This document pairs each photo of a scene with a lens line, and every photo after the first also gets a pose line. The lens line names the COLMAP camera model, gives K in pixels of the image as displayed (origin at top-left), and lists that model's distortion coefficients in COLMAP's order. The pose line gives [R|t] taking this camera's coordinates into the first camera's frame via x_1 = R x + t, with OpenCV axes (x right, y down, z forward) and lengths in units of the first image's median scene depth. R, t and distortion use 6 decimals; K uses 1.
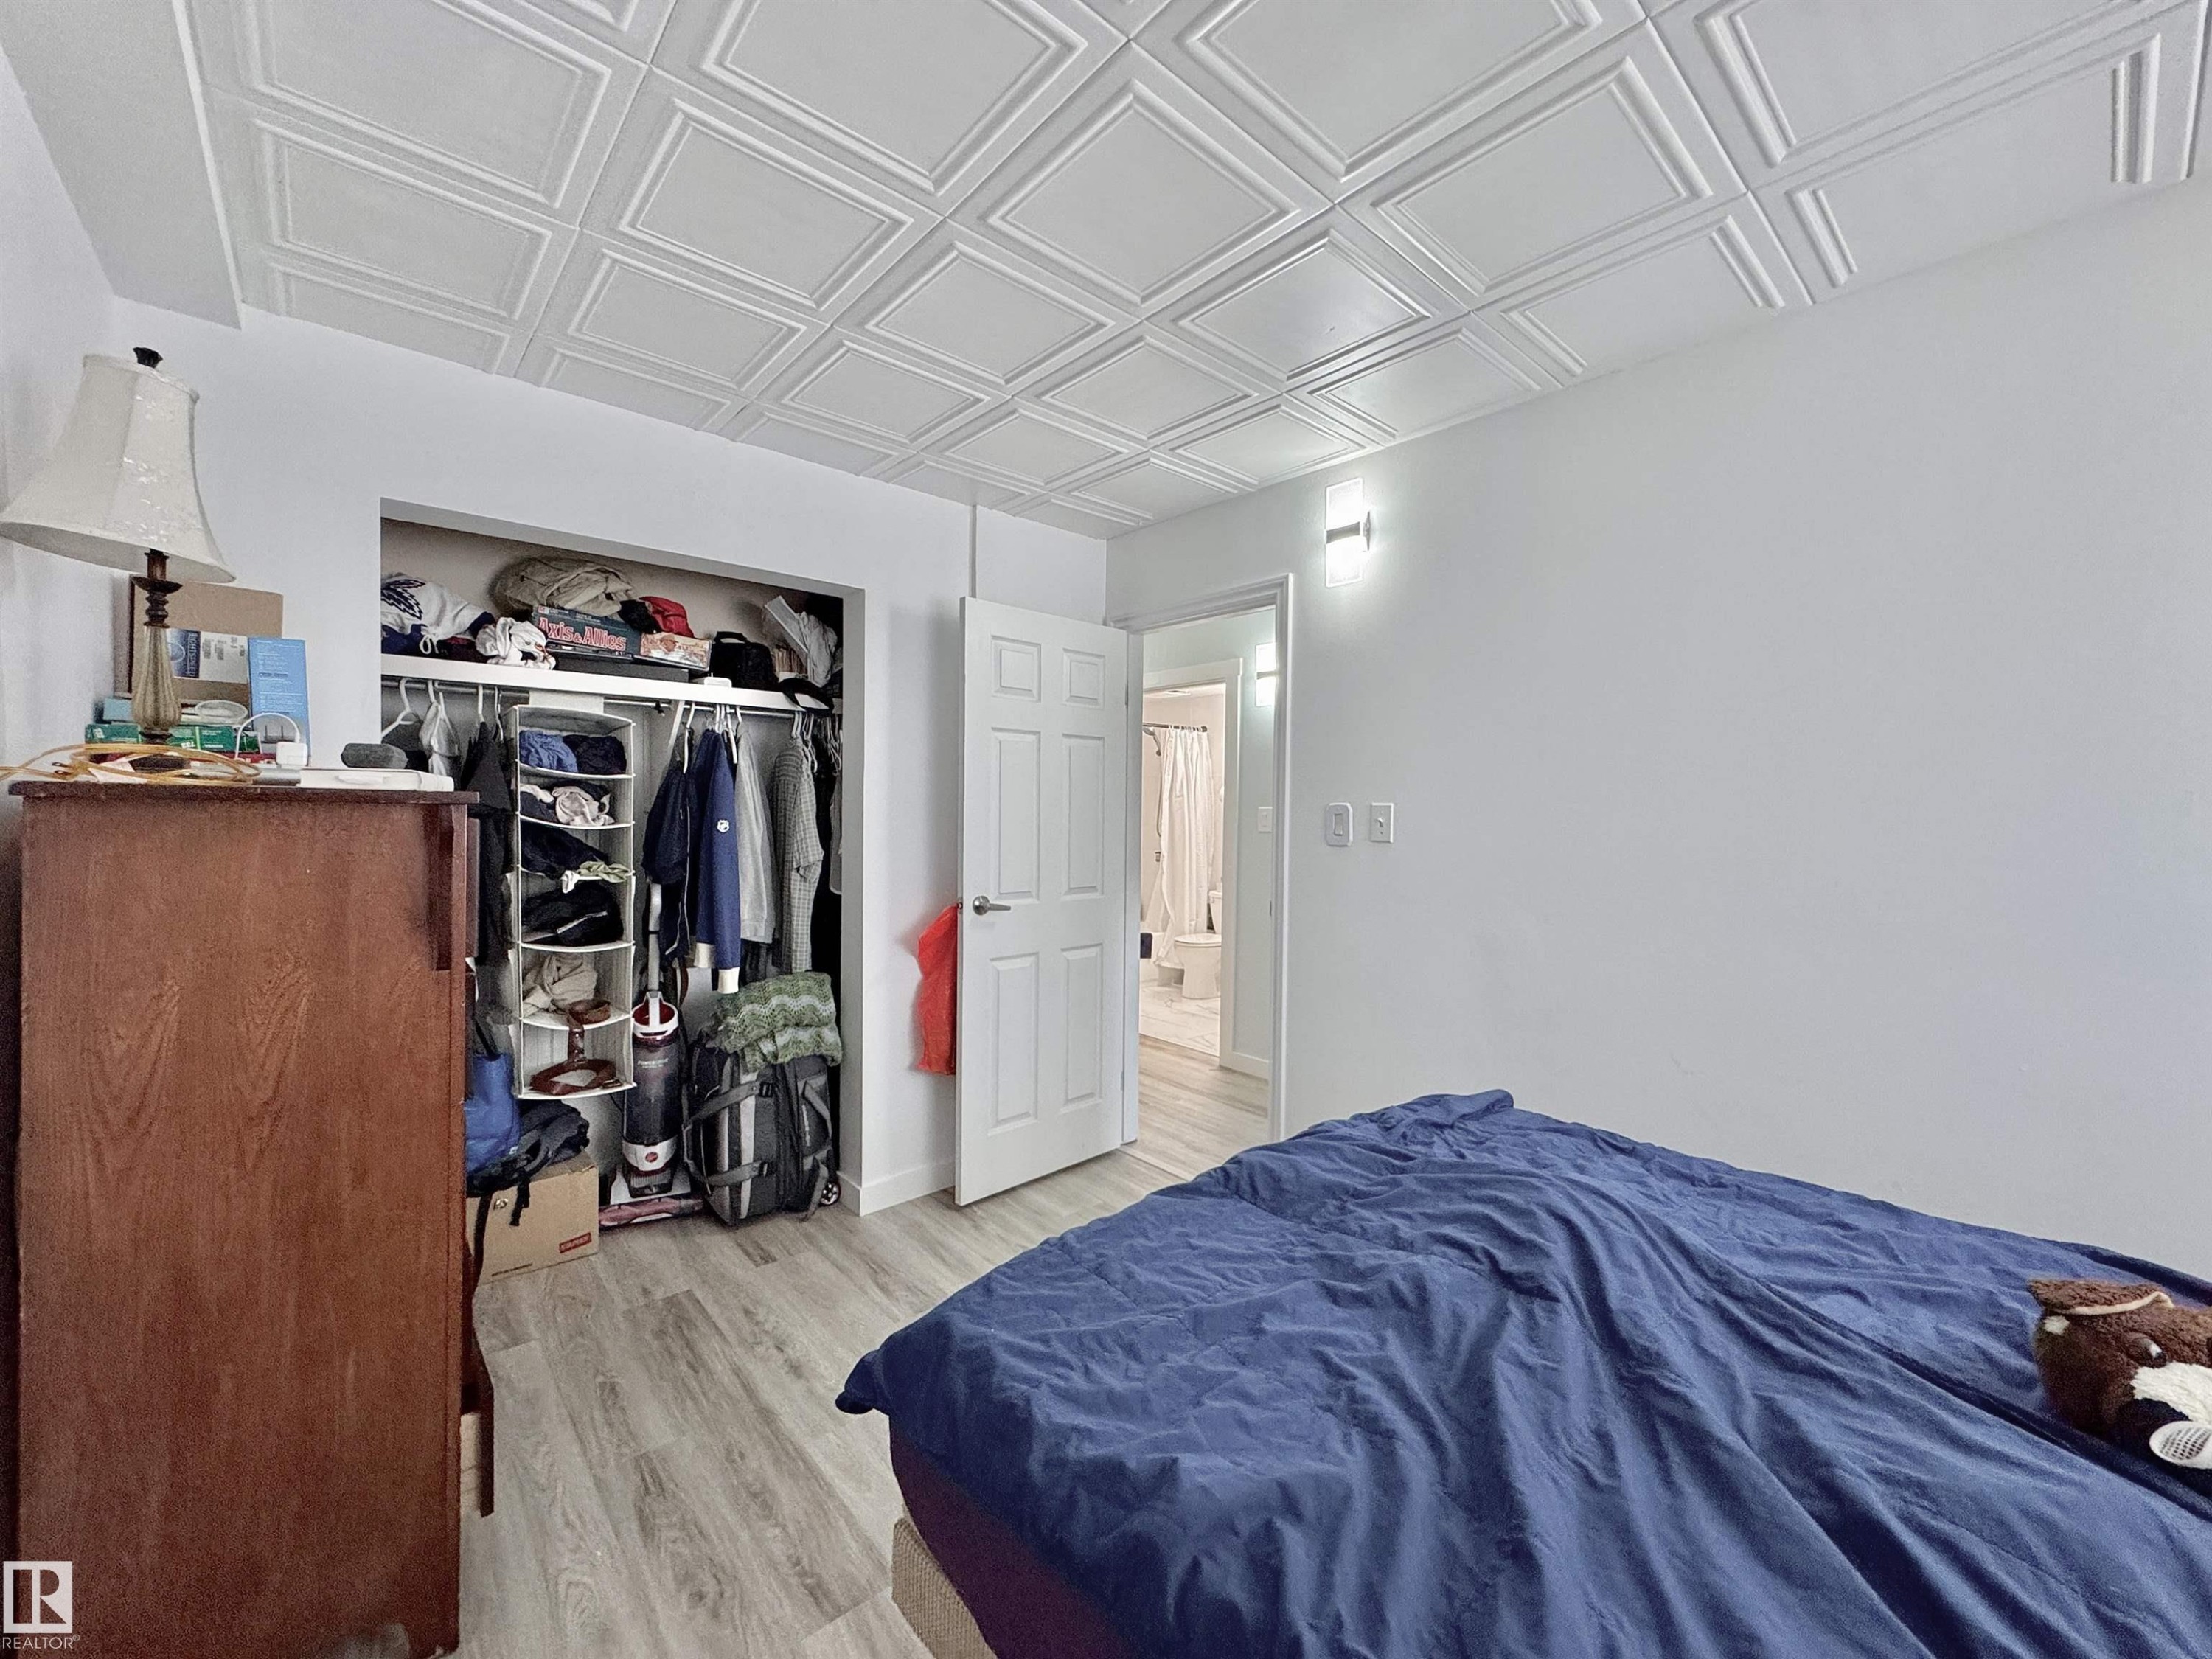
lens RADIAL K [[883.1, 0, 1111.0], [0, 883.1, 821.5], [0, 0, 1]] dist [-0.003565, 0.001201]
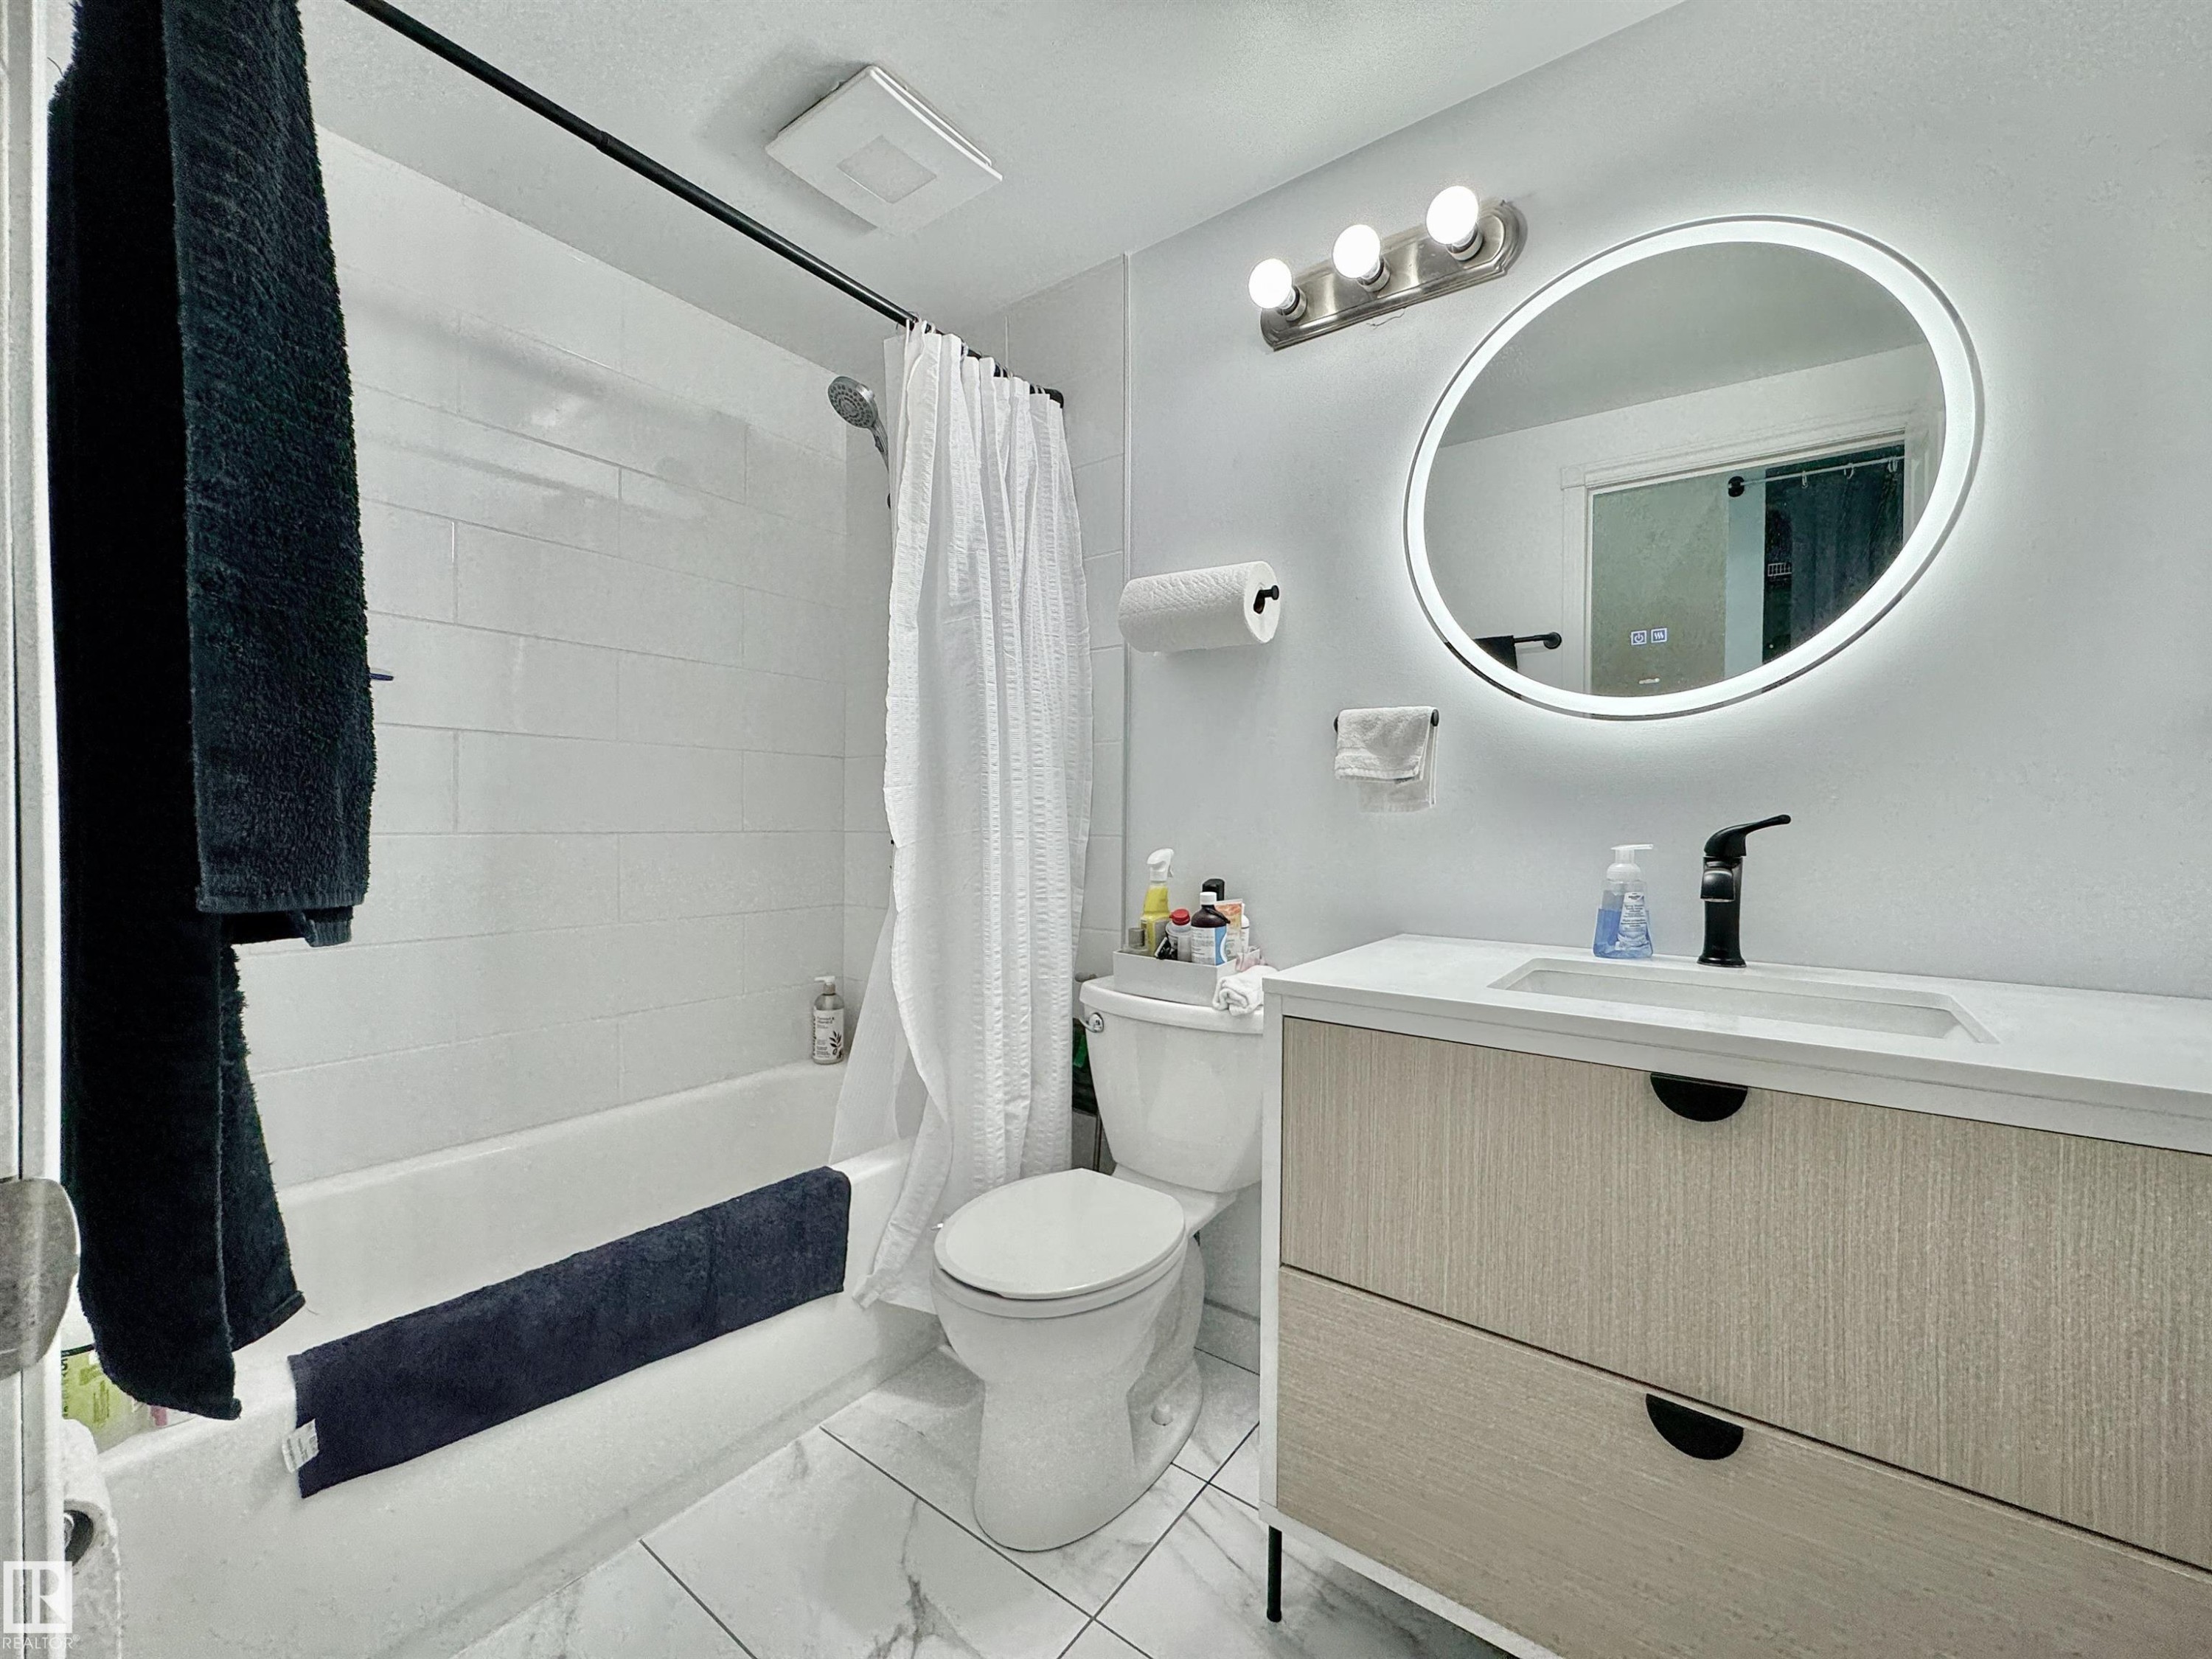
lens RADIAL K [[883.1, 0, 1105.5], [0, 883.1, 825.7], [0, 0, 1]] dist [-0.003565, 0.001201]
pose [[0.978745, -0.007353, 0.204951, 0.074364], [0.006081, 0.999958, 0.006834, 0.035272], [-0.204992, -0.005442, 0.978748, 0.846286]]
